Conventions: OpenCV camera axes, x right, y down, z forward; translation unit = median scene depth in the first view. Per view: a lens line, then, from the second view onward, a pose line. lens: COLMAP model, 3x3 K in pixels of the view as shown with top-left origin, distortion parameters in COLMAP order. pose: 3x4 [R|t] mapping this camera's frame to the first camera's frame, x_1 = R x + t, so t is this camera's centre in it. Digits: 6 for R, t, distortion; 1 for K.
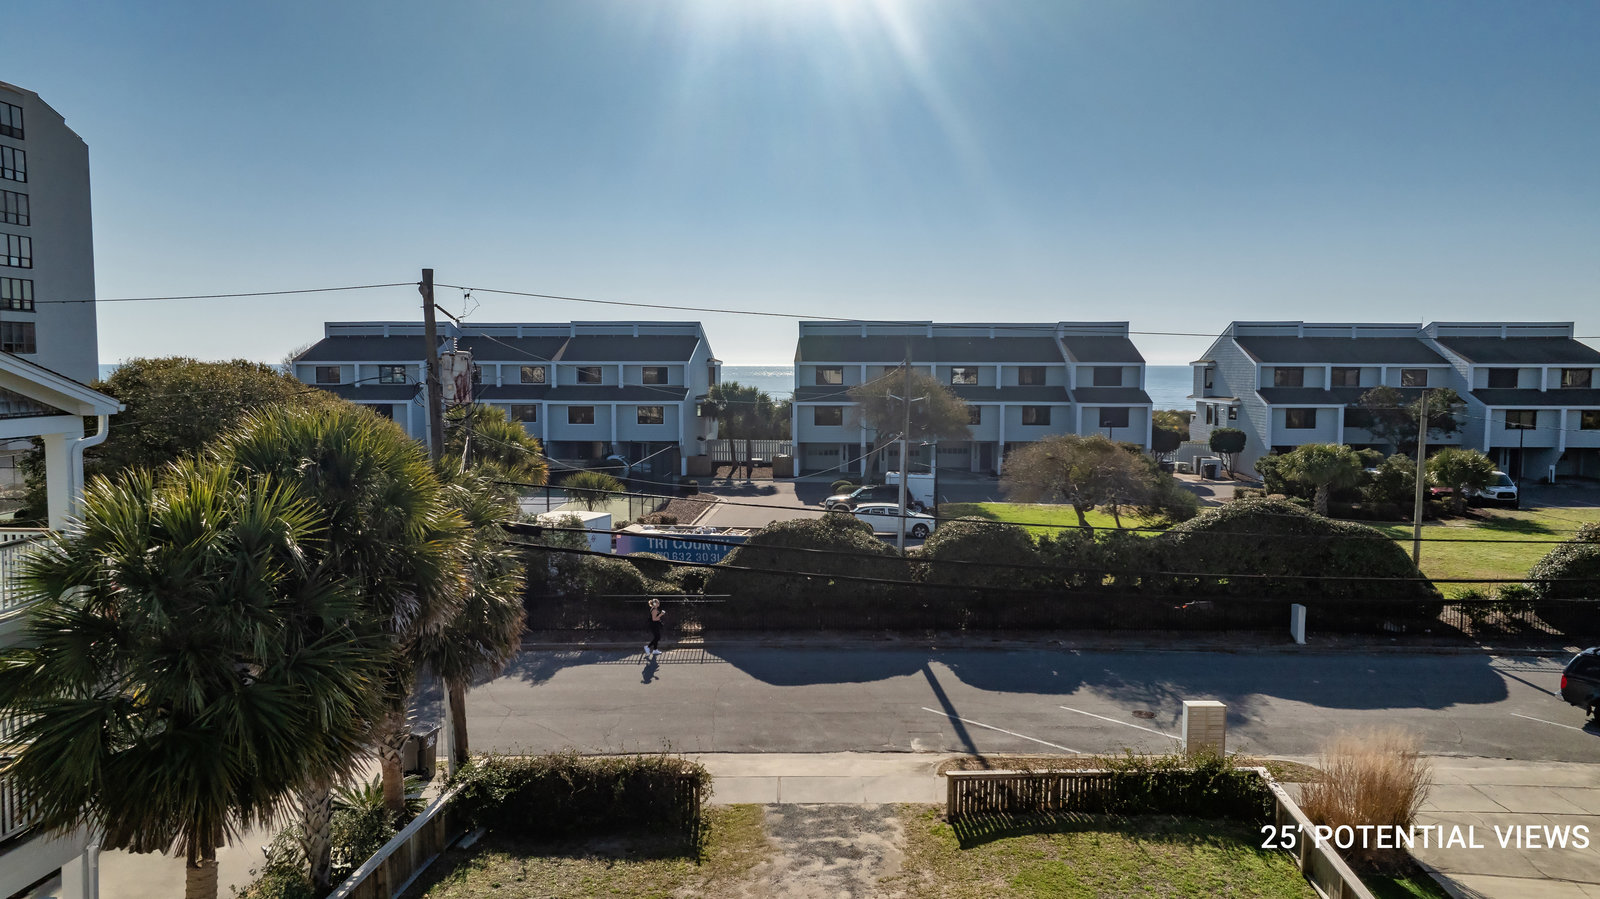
lens RADIAL K [[1152.4, 0, 800.0], [0, 1152.4, 449.5], [0, 0, 1]] dist [-0.040044, 0.052910]
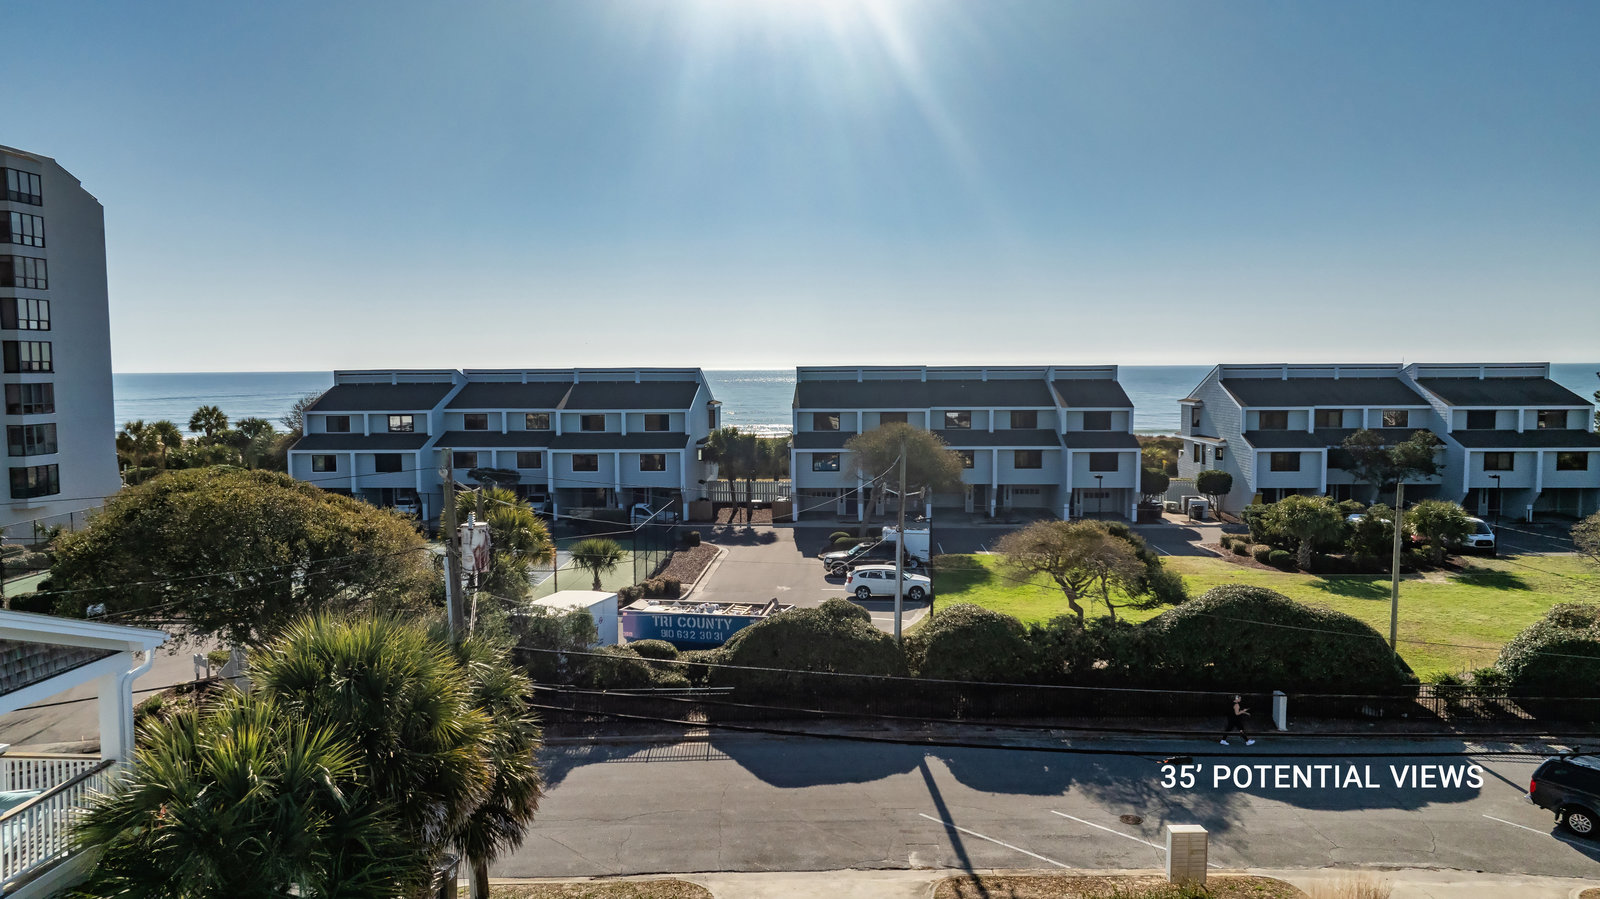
lens RADIAL K [[1132.5, 0, 800.0], [0, 1132.5, 449.5], [0, 0, 1]] dist [-0.041895, 0.055562]
pose [[0.999962, -0.008508, 0.001985, -0.001025], [0.008512, 0.999962, -0.001891, -0.082371], [-0.001969, 0.001908, 0.999996, -0.020767]]
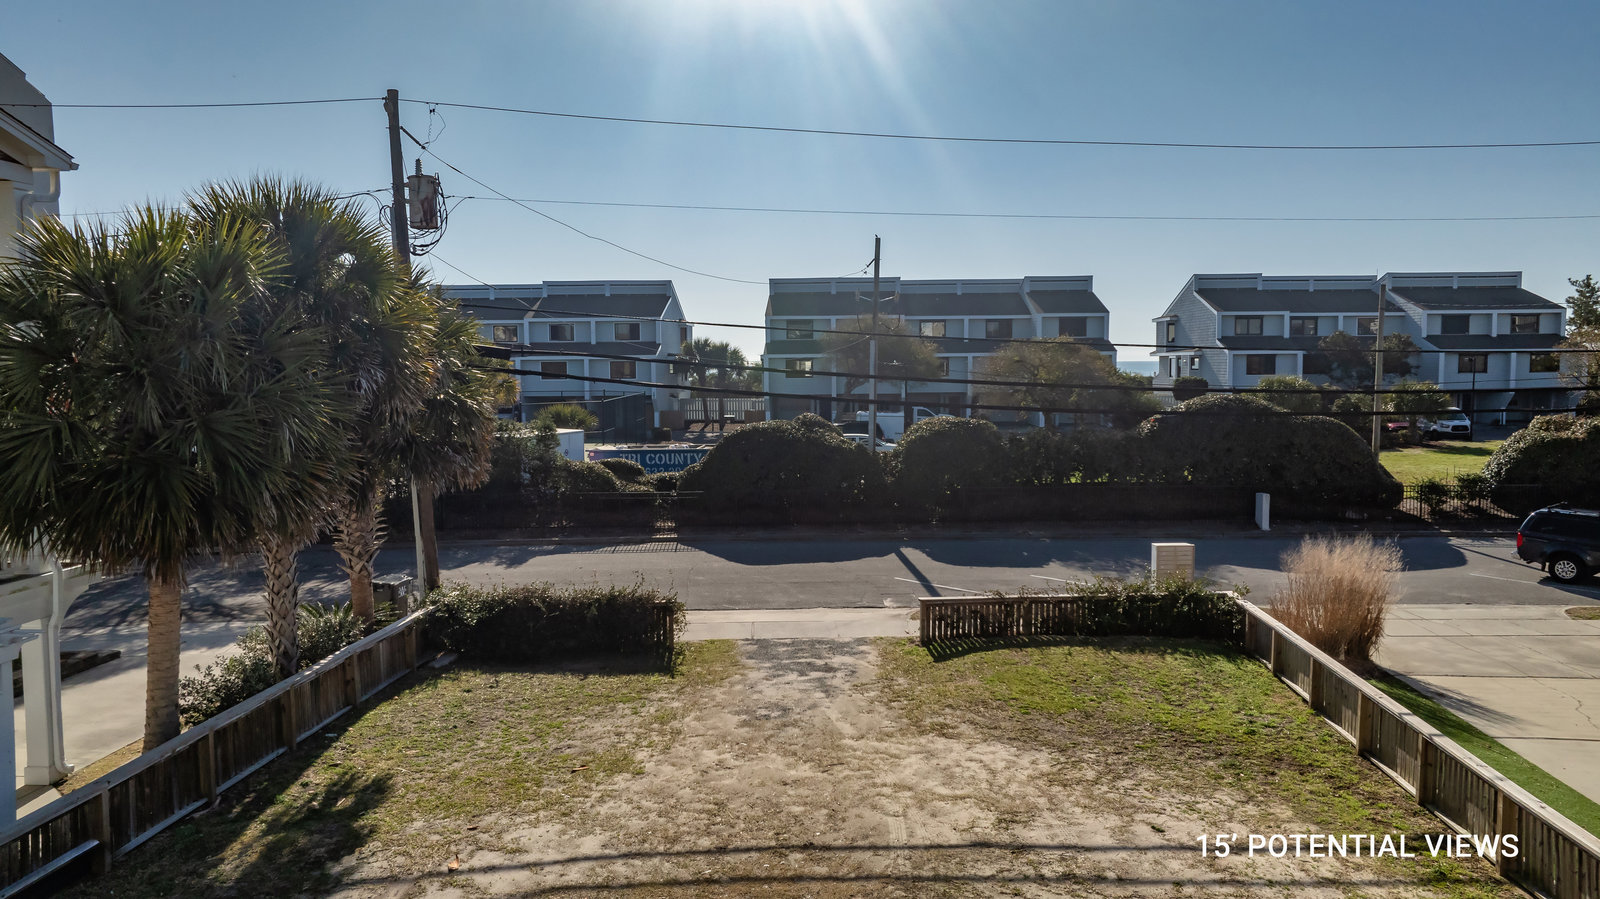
lens RADIAL K [[1132.1, 0, 800.0], [0, 1132.1, 449.5], [0, 0, 1]] dist [-0.030025, 0.033707]
pose [[0.999625, -0.012484, 0.024377, 0.000482], [0.012423, 0.999919, 0.002662, 0.084513], [-0.024408, -0.002358, 0.999699, 0.008330]]
